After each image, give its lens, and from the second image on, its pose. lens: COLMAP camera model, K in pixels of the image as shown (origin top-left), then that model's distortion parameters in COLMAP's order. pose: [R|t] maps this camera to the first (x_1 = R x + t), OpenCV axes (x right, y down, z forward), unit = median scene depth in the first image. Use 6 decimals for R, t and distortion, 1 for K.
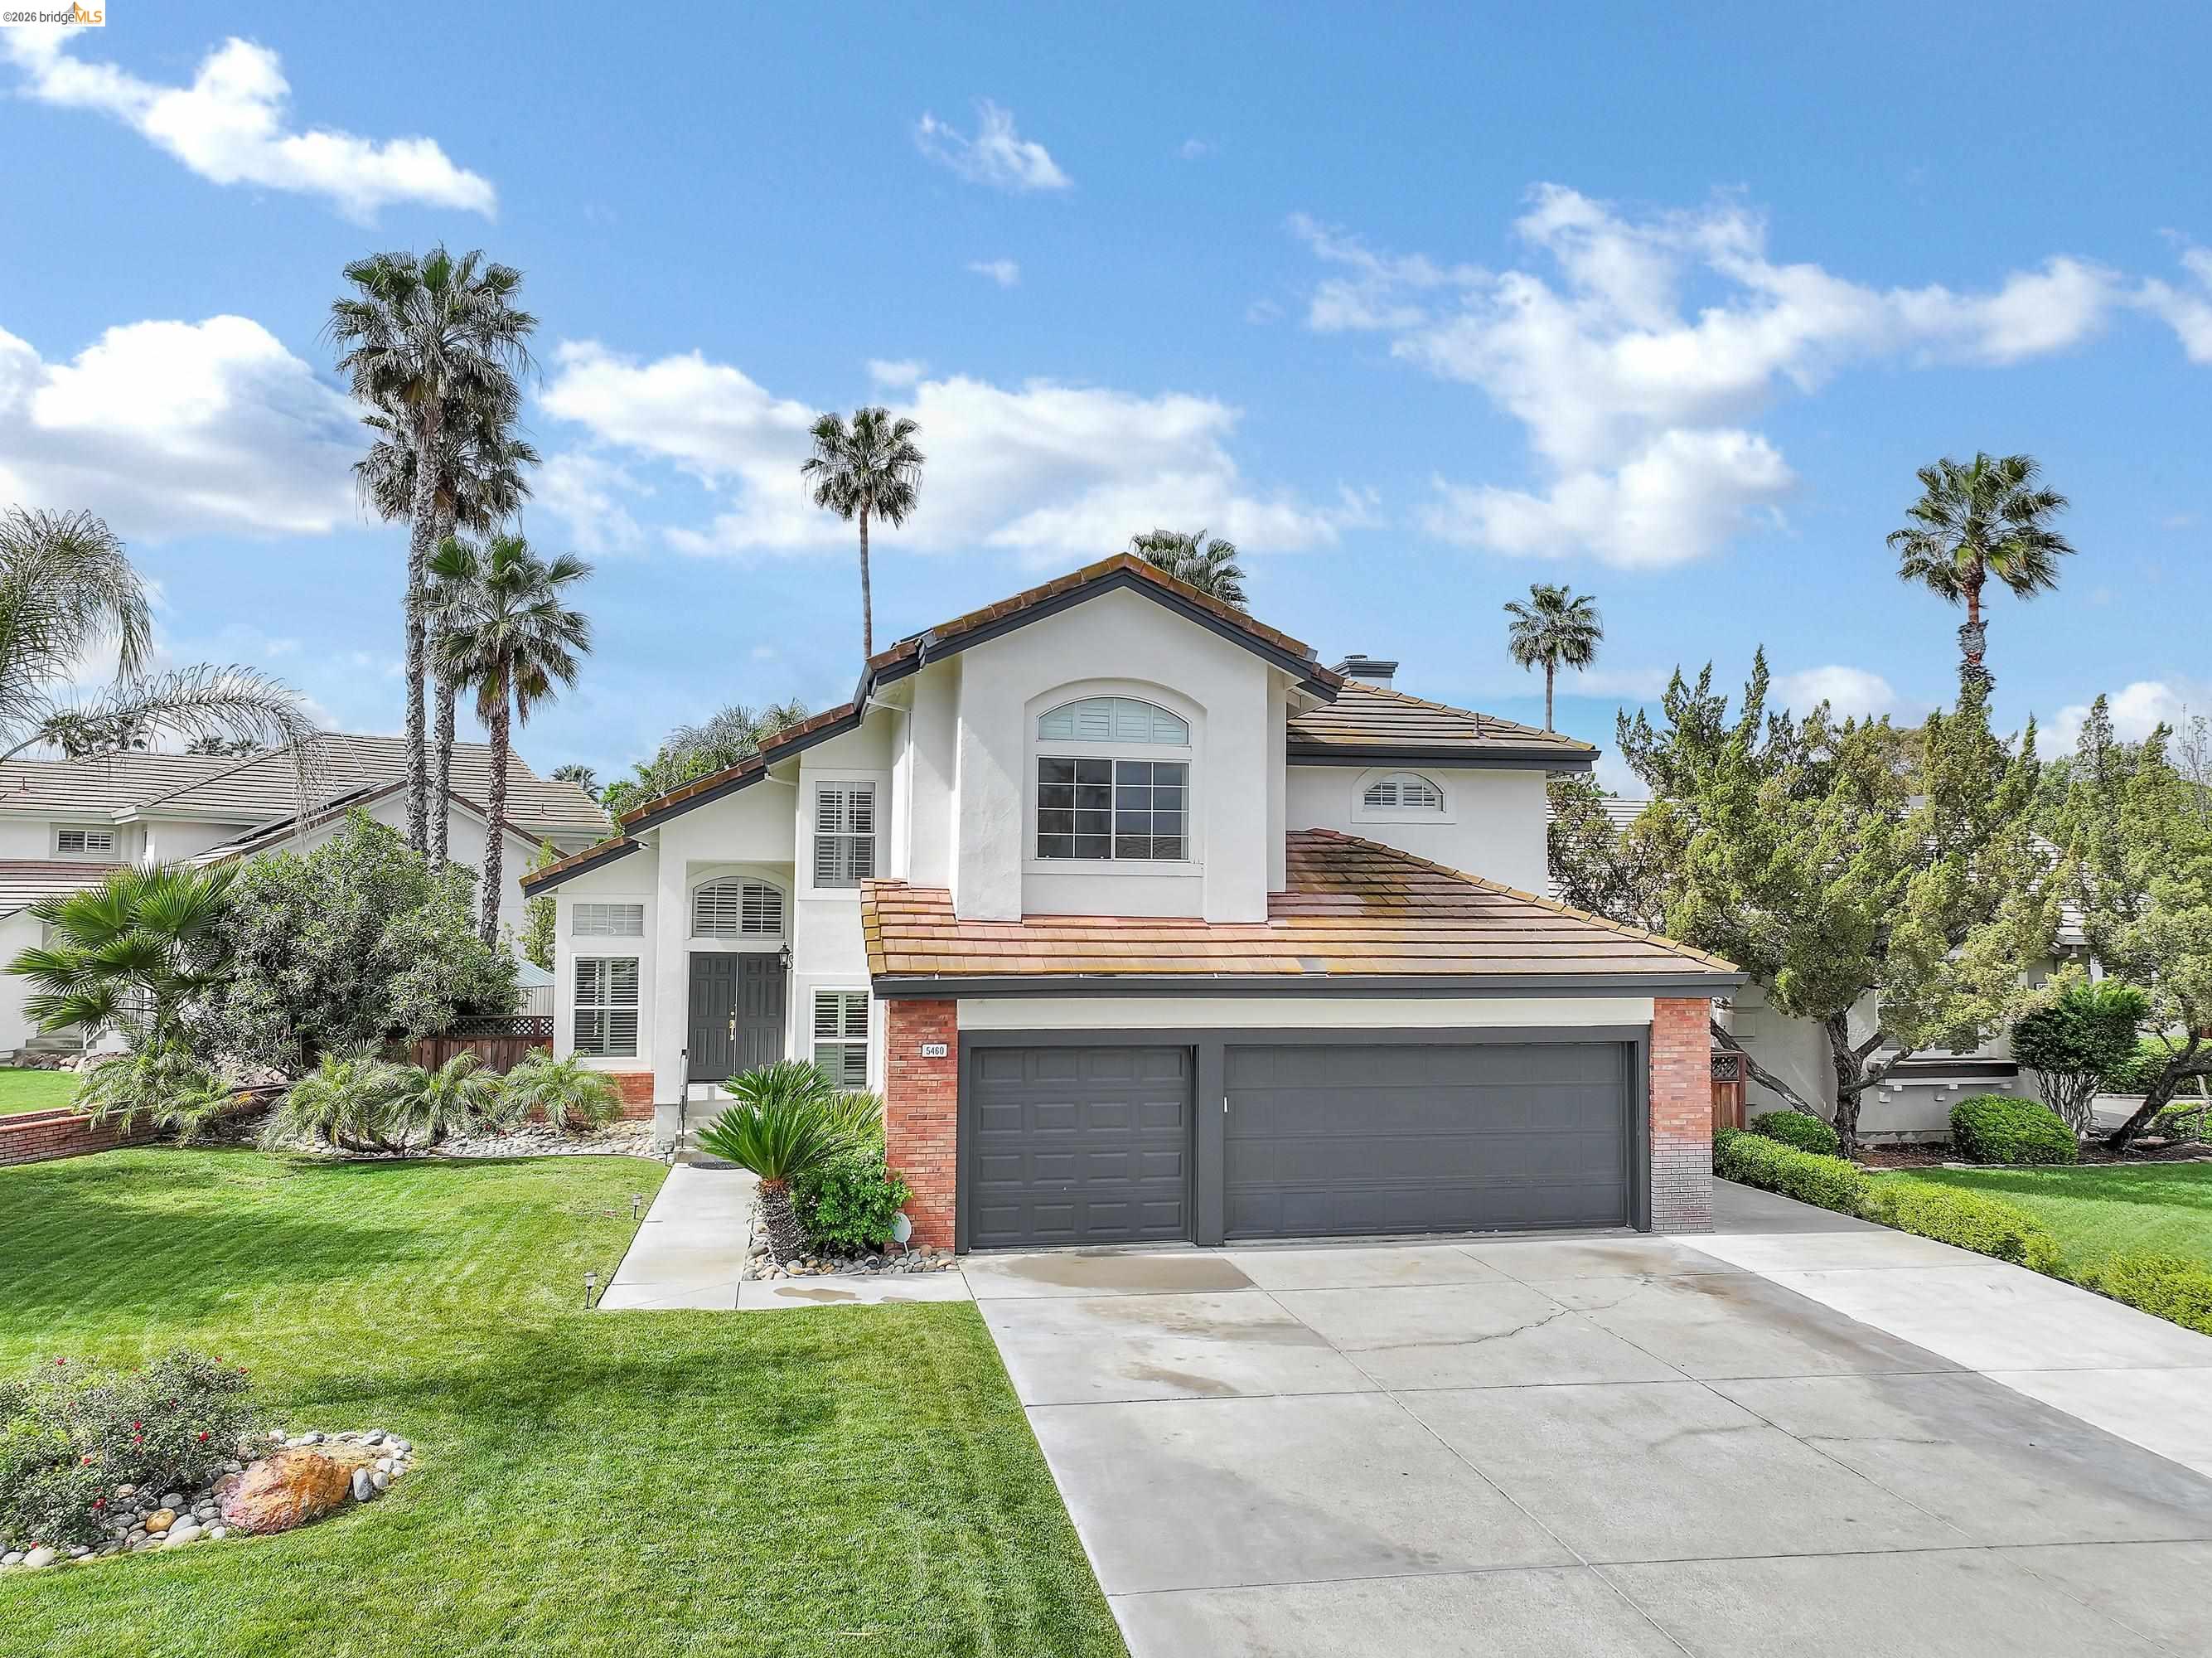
lens RADIAL K [[1554.2, 0, 1108.1], [0, 1554.2, 828.8], [0, 0, 1]] dist [0.005506, 0.005088]
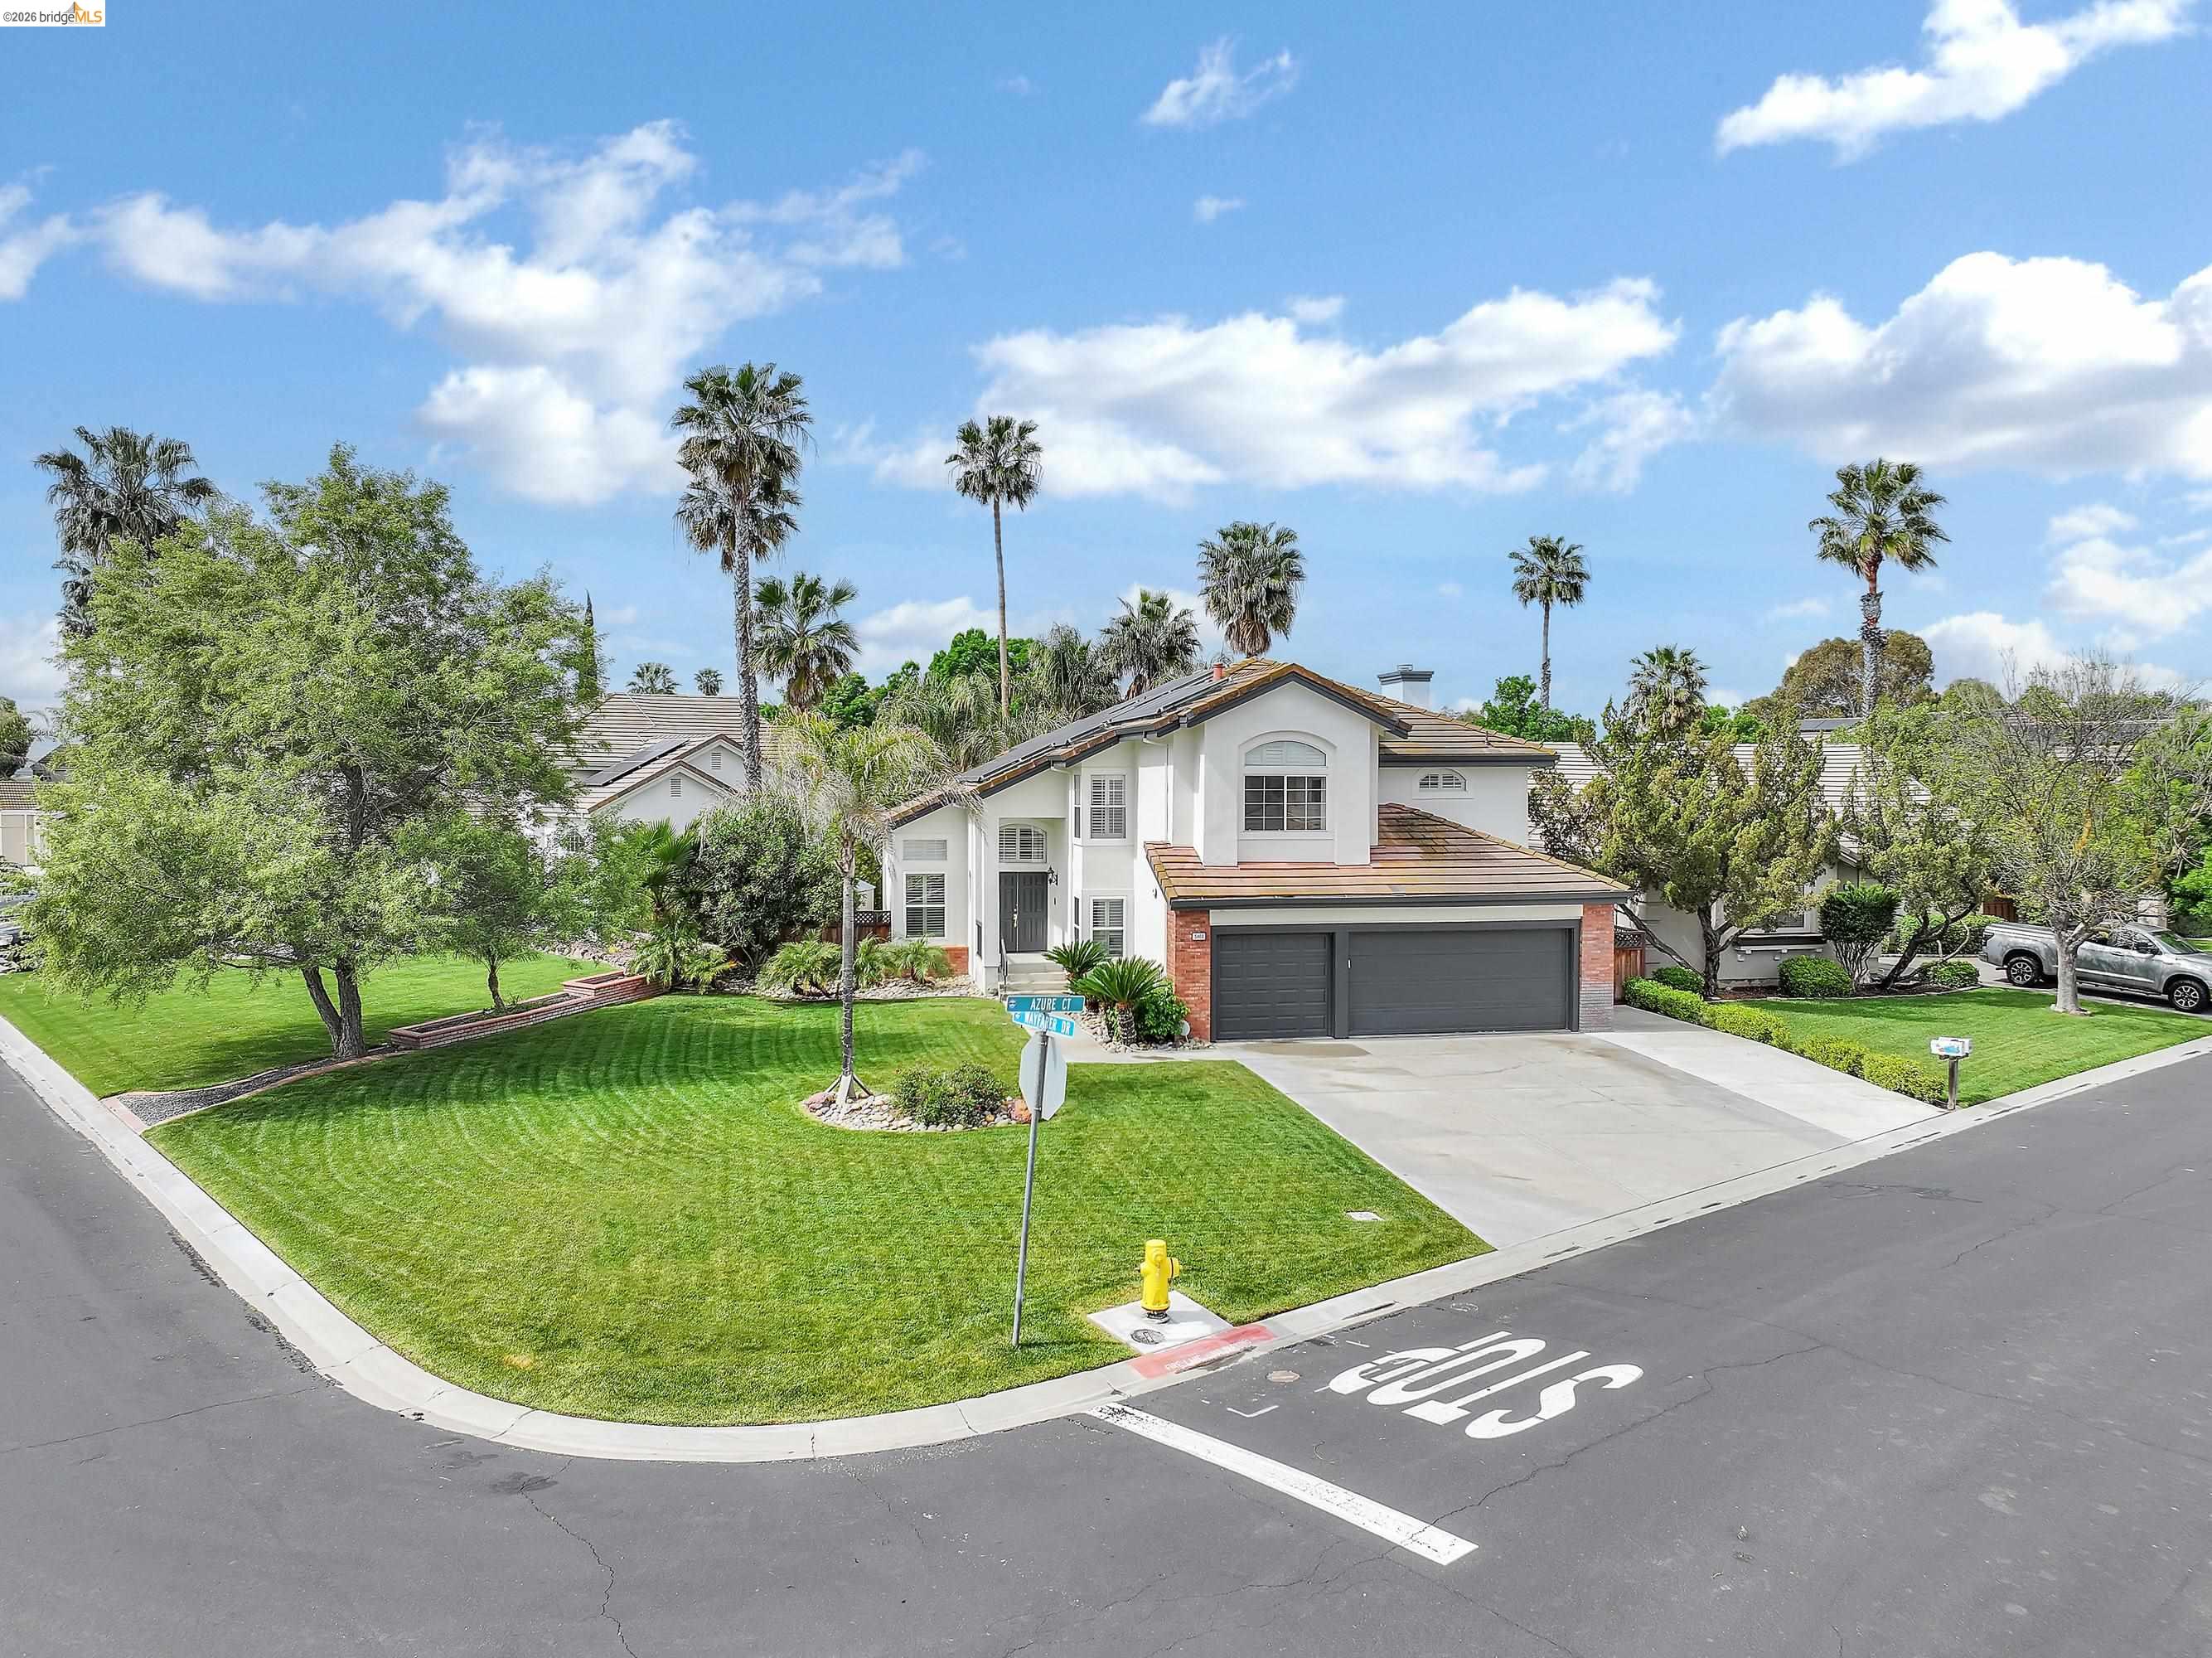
lens RADIAL K [[1554.2, 0, 1109.5], [0, 1554.2, 834.1], [0, 0, 1]] dist [0.005506, 0.005088]
pose [[0.999978, -0.006369, -0.001686, -0.158409], [0.006493, 0.996066, 0.088375, -0.109791], [0.001116, -0.088384, 0.996086, -0.642099]]
